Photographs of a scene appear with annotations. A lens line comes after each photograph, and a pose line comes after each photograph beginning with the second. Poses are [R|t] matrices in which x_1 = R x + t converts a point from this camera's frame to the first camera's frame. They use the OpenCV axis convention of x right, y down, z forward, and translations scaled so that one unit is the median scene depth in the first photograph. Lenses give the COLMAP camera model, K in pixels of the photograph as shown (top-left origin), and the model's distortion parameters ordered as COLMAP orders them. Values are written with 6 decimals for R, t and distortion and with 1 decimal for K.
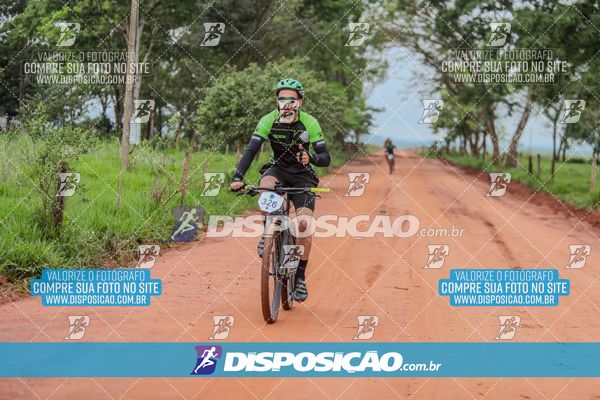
lens RADIAL K [[1467.1, 0, 299.1], [0, 1467.1, 199.8], [0, 0, 1]] dist [0.029155, -0.142575]
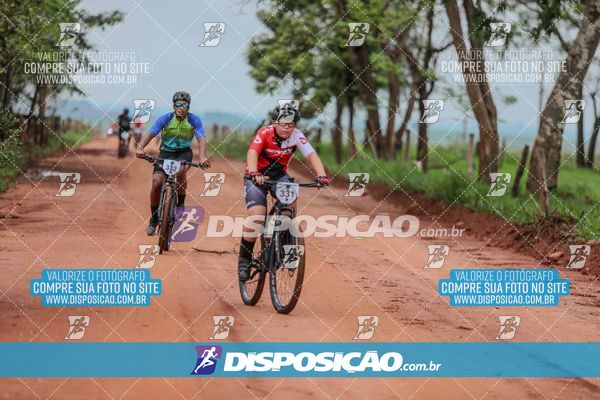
lens RADIAL K [[3395.7, 0, 301.5], [0, 3395.7, 200.0], [0, 0, 1]] dist [0.085238, 0.323115]
pose [[0.992785, 0.001817, 0.119896, 0.004577], [-0.000059, 0.999893, -0.014661, -0.012698], [-0.119910, 0.014549, 0.992678, 0.350468]]
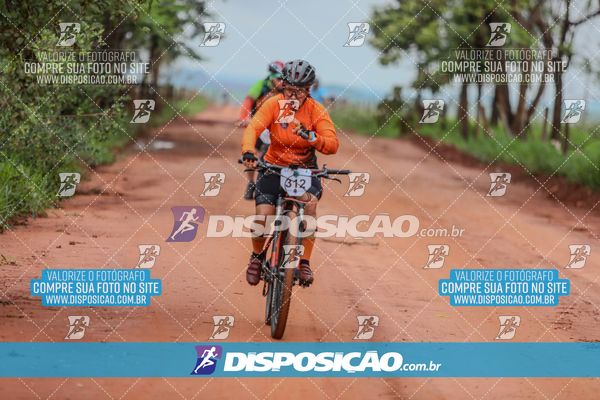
lens RADIAL K [[3374.6, 0, 300.5], [0, 3374.6, 200.6], [0, 0, 1]] dist [0.046422, 0.497284]
pose [[0.995915, 0.024310, 0.086959, 0.009438], [-0.023875, 0.999697, -0.006037, -0.015583], [-0.087079, 0.003936, 0.996194, 0.433492]]
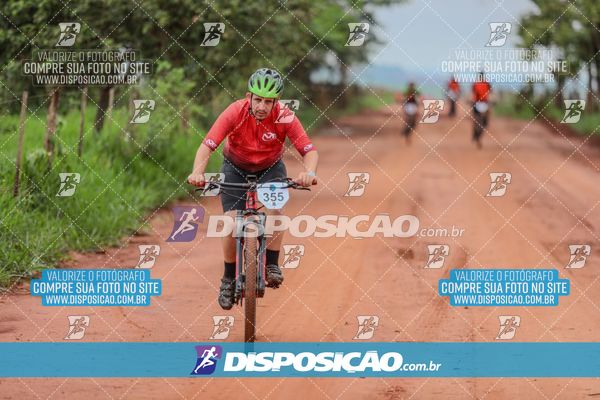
lens RADIAL K [[3498.6, 0, 299.9], [0, 3498.6, 200.6], [0, 0, 1]] dist [0.184318, -5.400909]
pose [[0.999585, -0.010380, 0.026855, 0.000744], [0.010530, 0.999930, -0.005420, -0.000670], [-0.026797, 0.005701, 0.999625, 0.011446]]
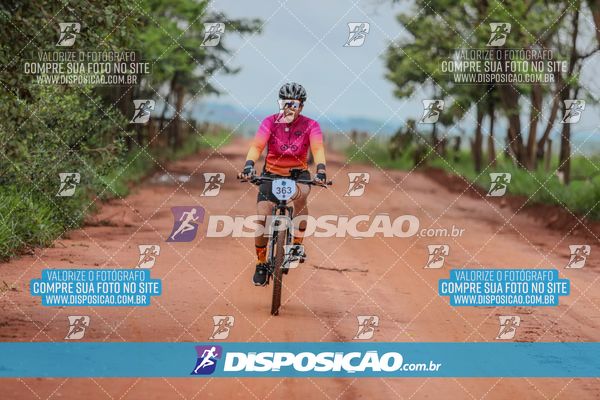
lens RADIAL K [[3374.6, 0, 300.5], [0, 3374.6, 200.6], [0, 0, 1]] dist [0.046422, 0.497284]
pose [[0.996811, 0.018868, 0.077538, 0.013454], [-0.017705, 0.999721, -0.015658, -0.014896], [-0.077812, 0.014235, 0.996866, 0.405020]]
